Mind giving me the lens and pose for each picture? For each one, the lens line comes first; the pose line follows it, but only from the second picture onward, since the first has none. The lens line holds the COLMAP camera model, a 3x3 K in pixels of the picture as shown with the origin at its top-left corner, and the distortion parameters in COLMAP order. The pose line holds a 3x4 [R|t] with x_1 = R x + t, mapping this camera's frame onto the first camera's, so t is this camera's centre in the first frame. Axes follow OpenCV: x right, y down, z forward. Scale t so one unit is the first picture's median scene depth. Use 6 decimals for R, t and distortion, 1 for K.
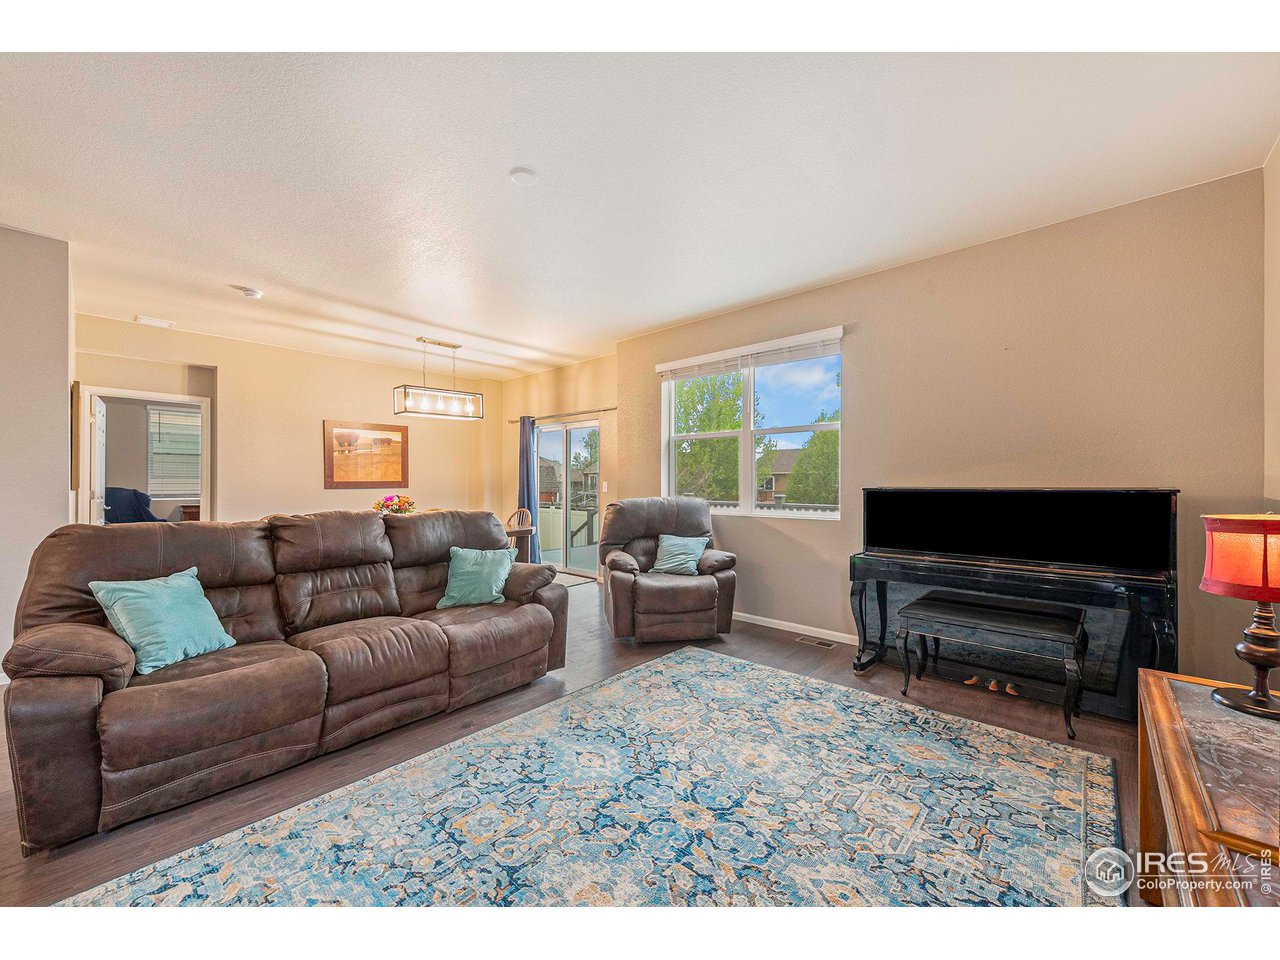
lens RADIAL K [[501.0, 0, 640.0], [0, 501.0, 480.0], [0, 0, 1]] dist [0.008124, -0.000266]
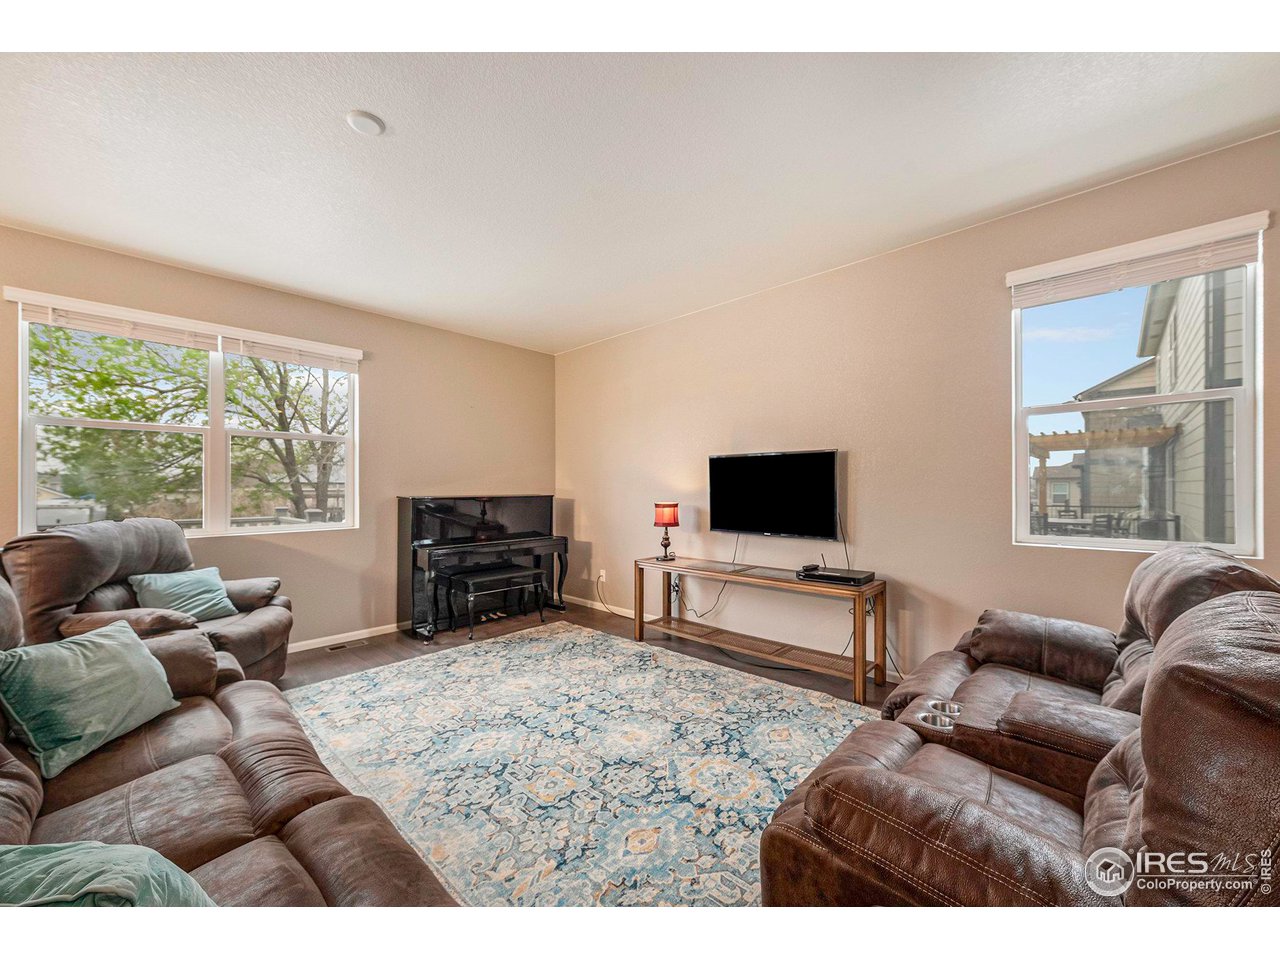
lens RADIAL K [[501.0, 0, 640.0], [0, 501.0, 480.0], [0, 0, 1]] dist [0.008124, -0.000266]
pose [[0.017904, 0.015951, 0.999712, -1.056450], [-0.005848, 0.999857, -0.015848, -0.022498], [-0.999823, -0.005562, 0.017995, 0.536258]]
